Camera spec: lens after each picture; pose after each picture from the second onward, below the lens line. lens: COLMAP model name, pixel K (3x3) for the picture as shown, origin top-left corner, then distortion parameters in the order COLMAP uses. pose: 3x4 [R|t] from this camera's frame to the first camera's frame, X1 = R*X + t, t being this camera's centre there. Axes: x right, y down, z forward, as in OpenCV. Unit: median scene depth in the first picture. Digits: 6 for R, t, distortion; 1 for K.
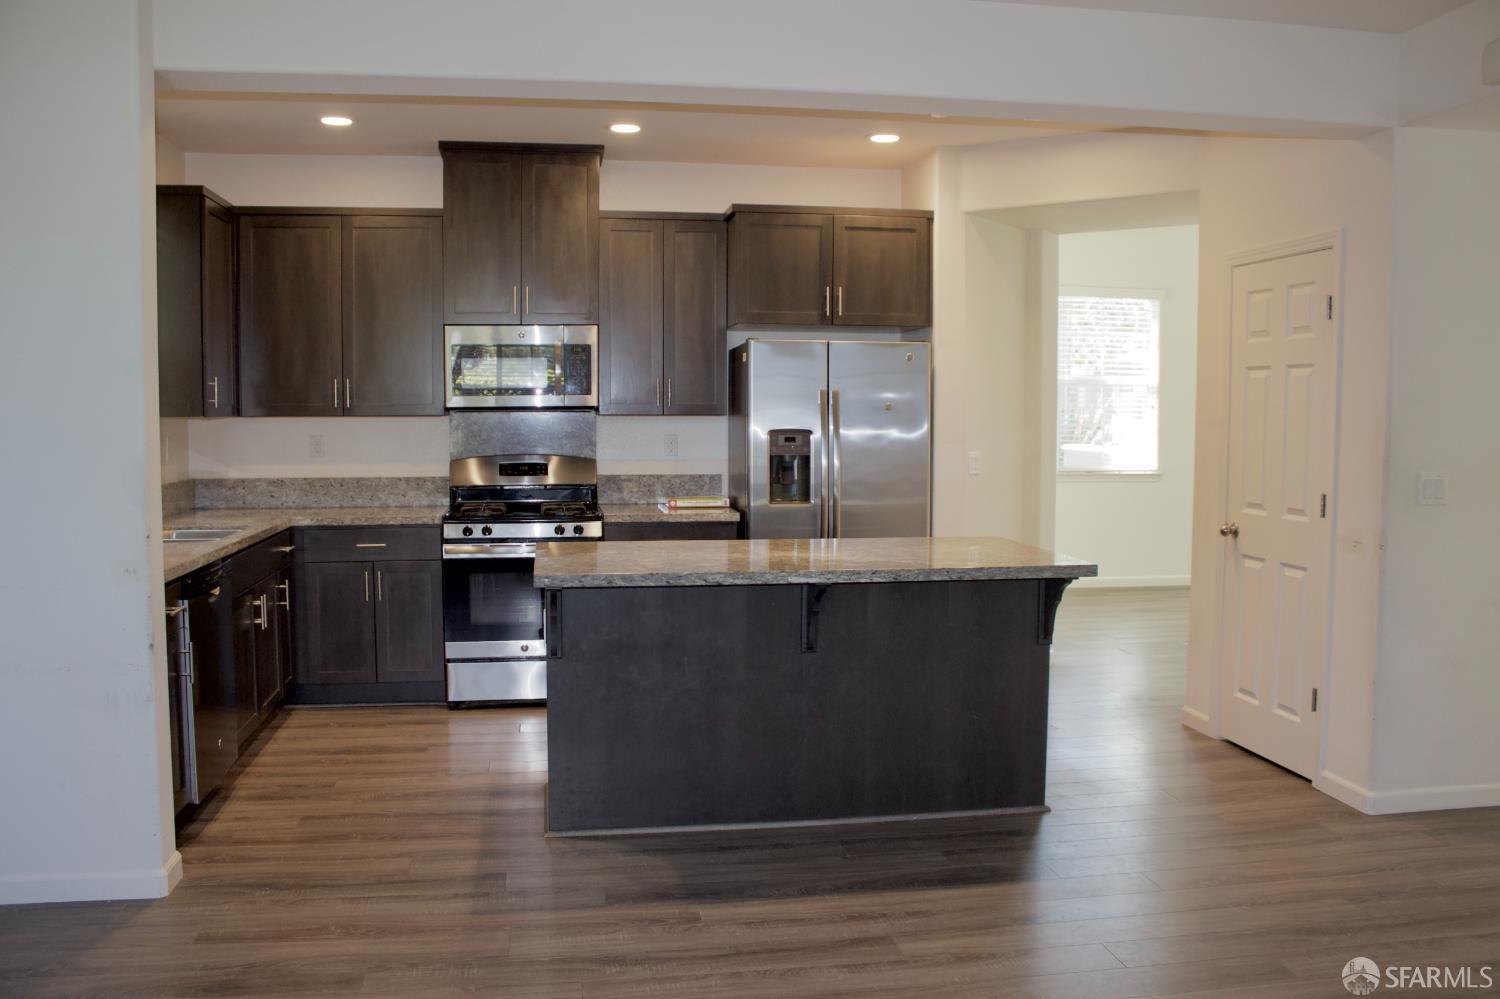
lens RADIAL K [[1243.3, 0, 750.0], [0, 1243.3, 499.5], [0, 0, 1]] dist [-0.163064, 0.147796]
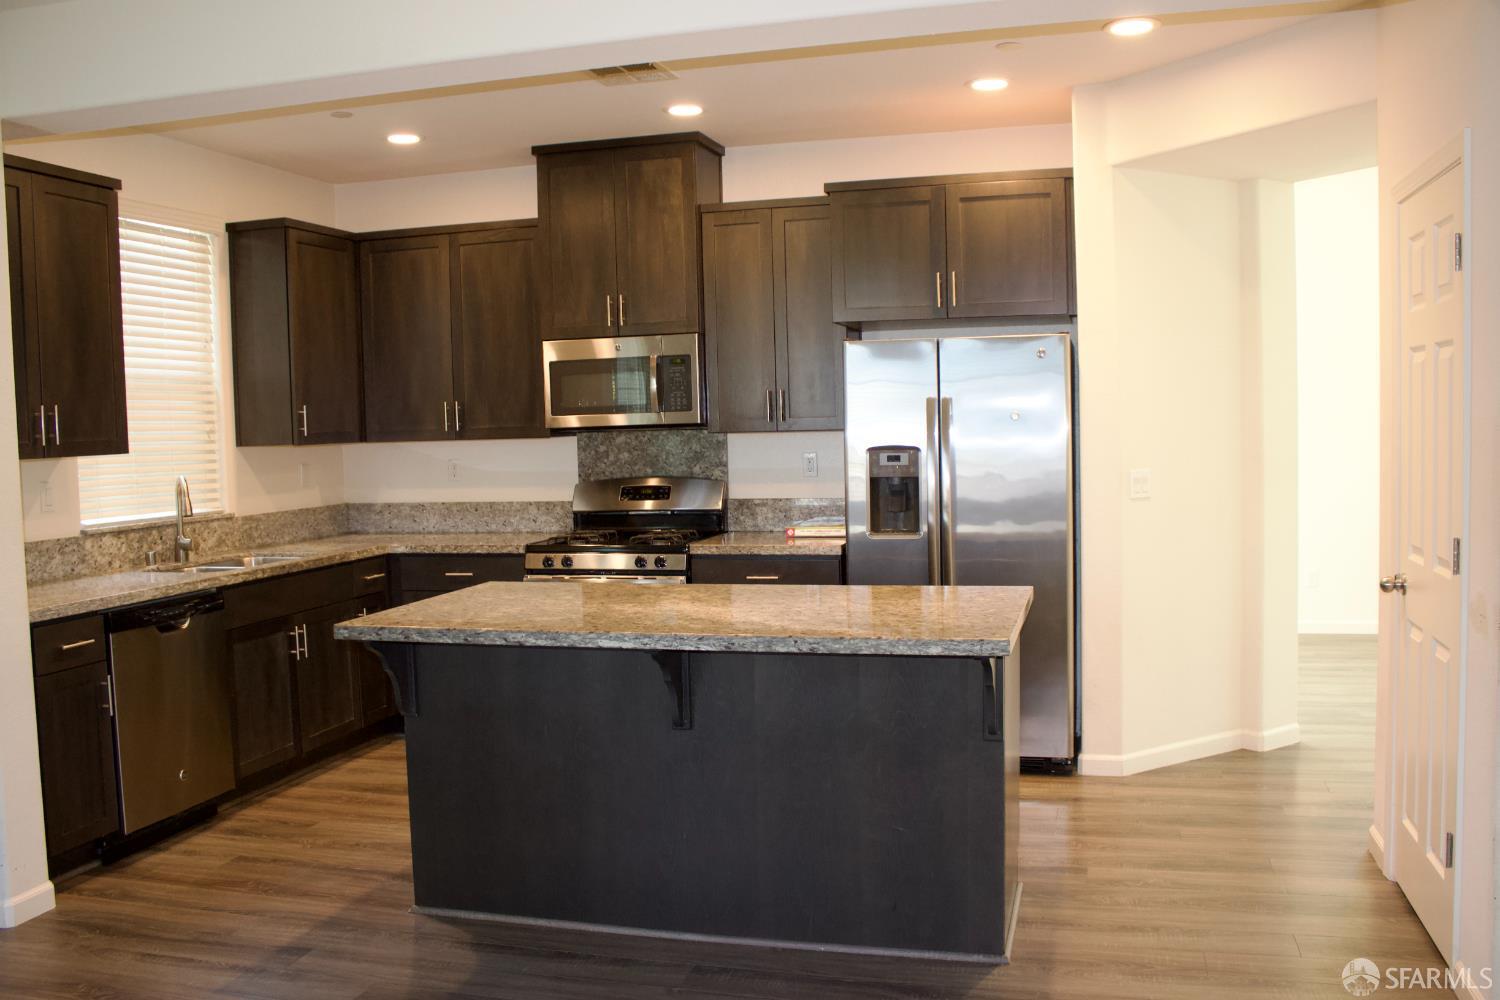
lens RADIAL K [[1286.0, 0, 750.0], [0, 1286.0, 500.0], [0, 0, 1]] dist [-0.163011, 0.139616]
pose [[0.913162, -0.001066, -0.407596, 0.303567], [-0.000627, 0.999992, -0.004020, -0.017027], [0.407597, 0.003926, 0.913153, 0.176530]]
